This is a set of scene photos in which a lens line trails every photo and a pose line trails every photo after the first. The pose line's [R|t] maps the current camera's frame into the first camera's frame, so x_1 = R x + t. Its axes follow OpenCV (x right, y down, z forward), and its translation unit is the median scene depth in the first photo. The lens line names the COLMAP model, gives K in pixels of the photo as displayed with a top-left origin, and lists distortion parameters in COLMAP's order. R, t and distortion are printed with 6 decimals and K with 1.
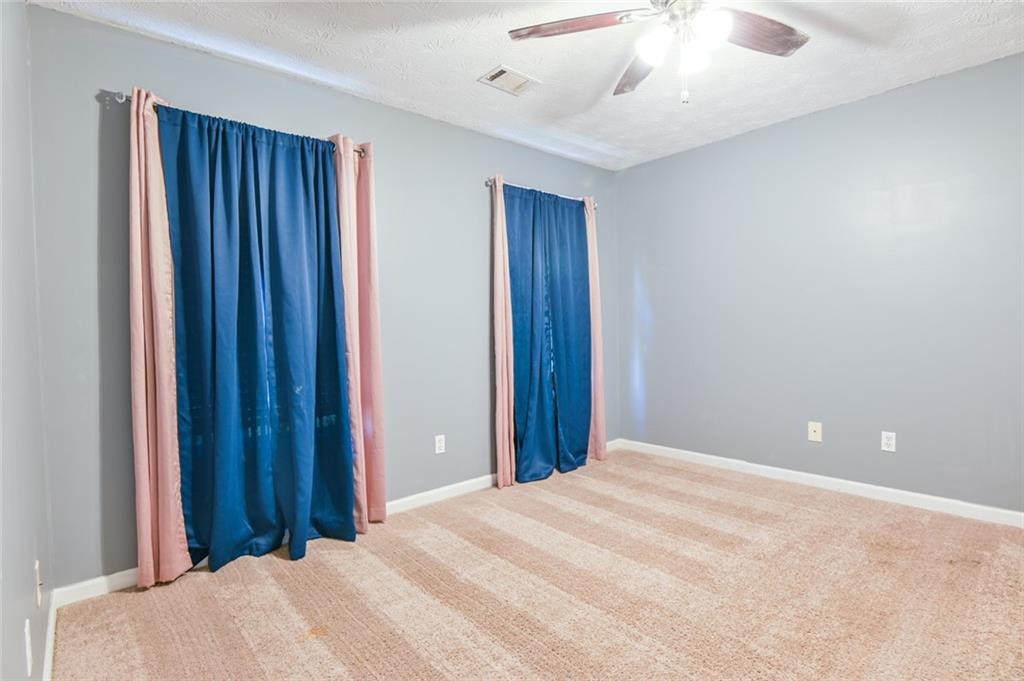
lens RADIAL K [[509.0, 0, 512.0], [0, 509.0, 340.5], [0, 0, 1]] dist [-0.019194, -0.000893]
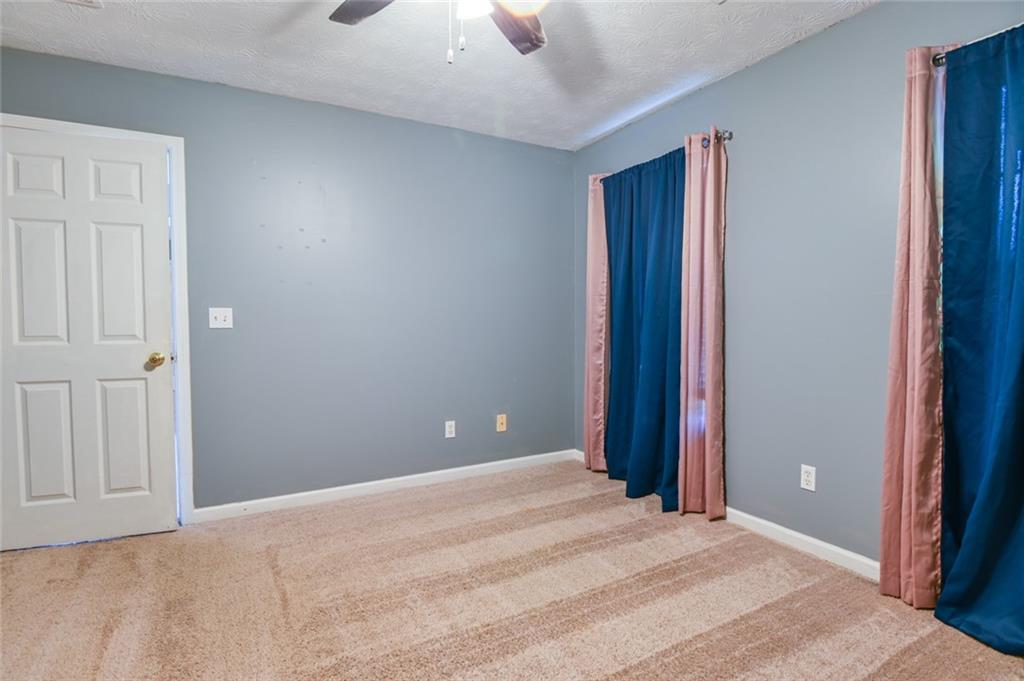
lens RADIAL K [[509.0, 0, 512.0], [0, 509.0, 340.5], [0, 0, 1]] dist [-0.019194, -0.000893]
pose [[-0.214735, 0.073581, -0.973897, 0.887733], [-0.016441, 0.996744, 0.078932, -0.066621], [0.976534, 0.032961, -0.212827, 0.978540]]
